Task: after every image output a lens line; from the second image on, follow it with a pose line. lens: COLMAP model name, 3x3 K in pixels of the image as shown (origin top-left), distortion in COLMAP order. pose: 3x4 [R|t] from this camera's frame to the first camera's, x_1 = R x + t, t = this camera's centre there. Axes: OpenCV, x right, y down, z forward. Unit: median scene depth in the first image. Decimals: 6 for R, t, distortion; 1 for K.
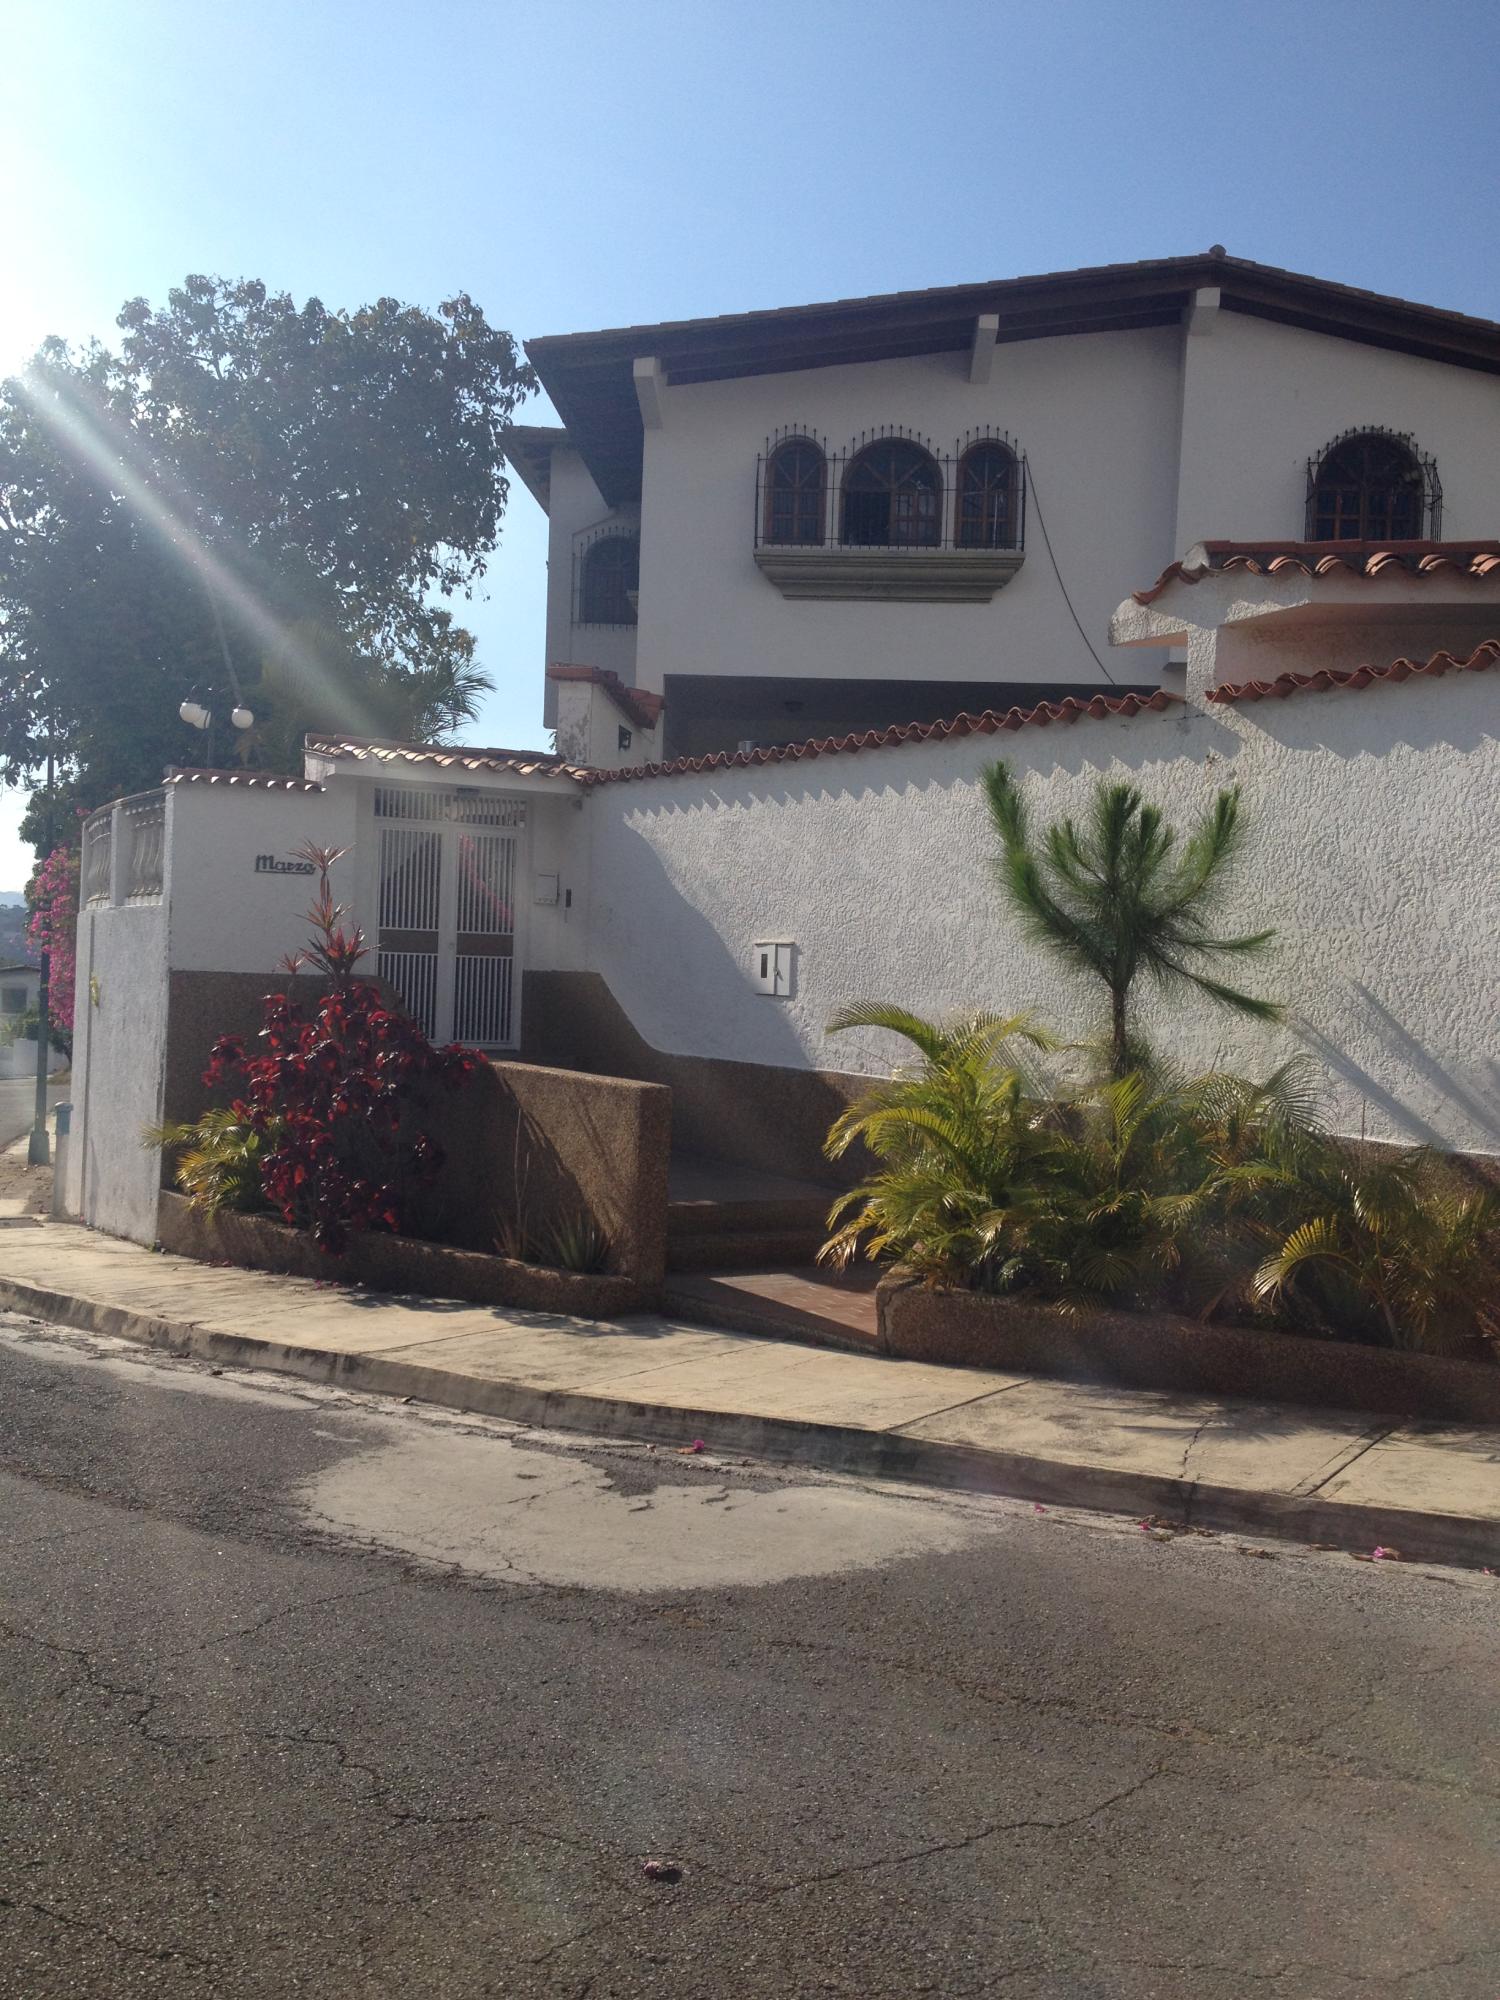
lens RADIAL K [[1910.5, 0, 734.1], [0, 1910.5, 1002.4], [0, 0, 1]] dist [0.034932, 0.000000]
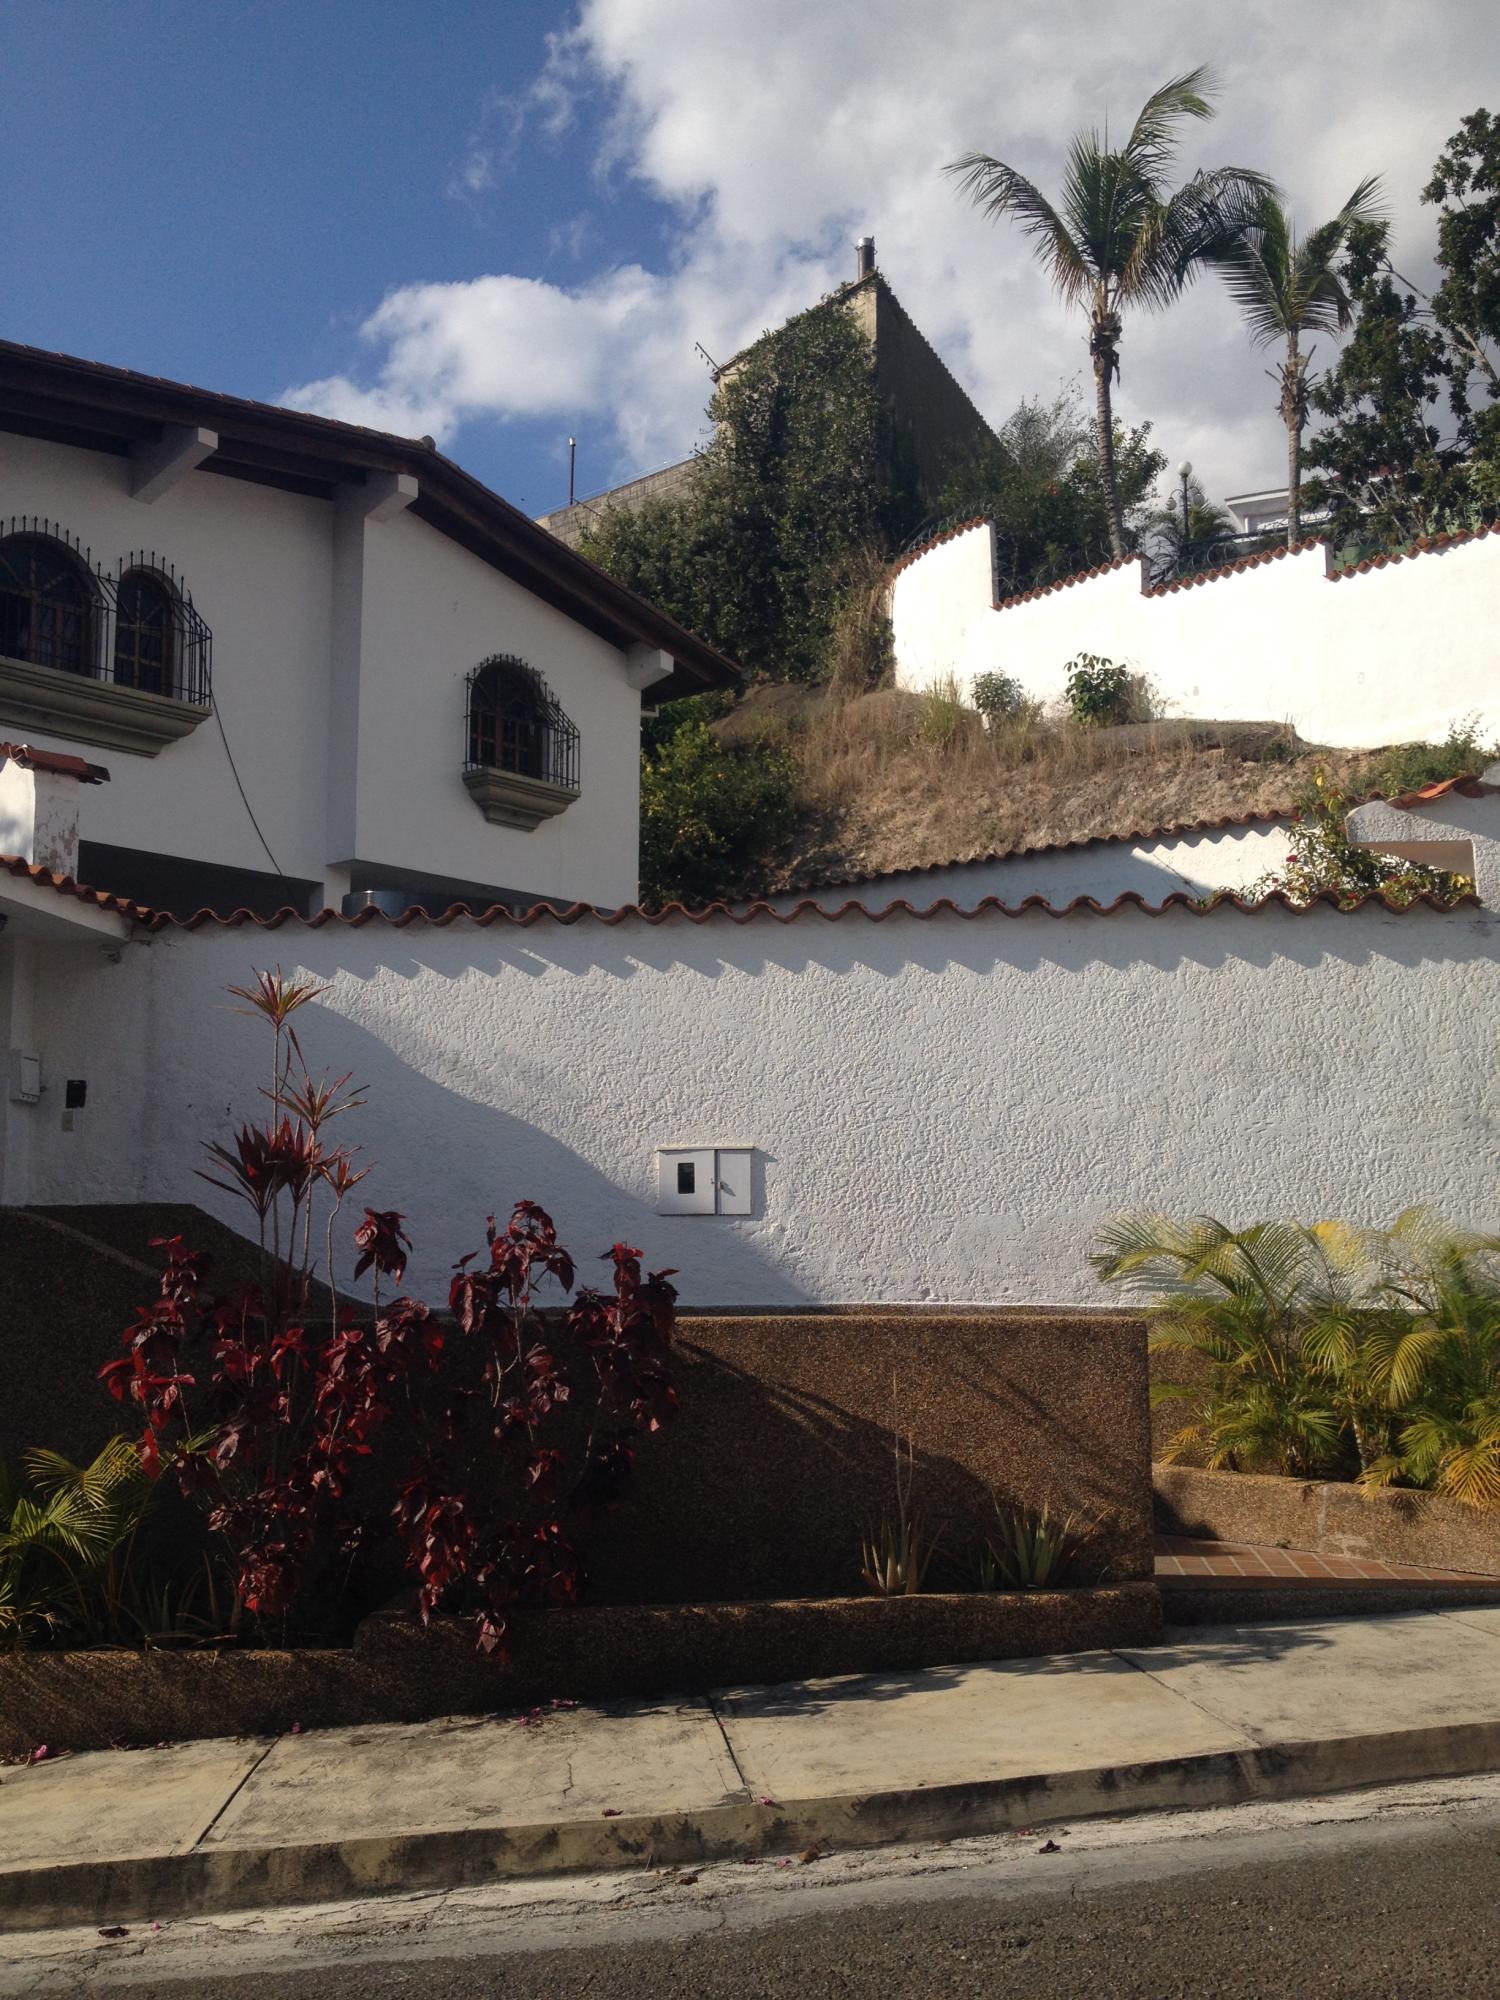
lens RADIAL K [[1910.5, 0, 747.7], [0, 1910.5, 984.8], [0, 0, 1]] dist [0.034932, 0.000000]
pose [[0.594360, 0.076981, 0.800506, -0.678606], [0.036051, 0.991857, -0.122150, -0.000992], [-0.803391, 0.101460, 0.586745, 0.575282]]
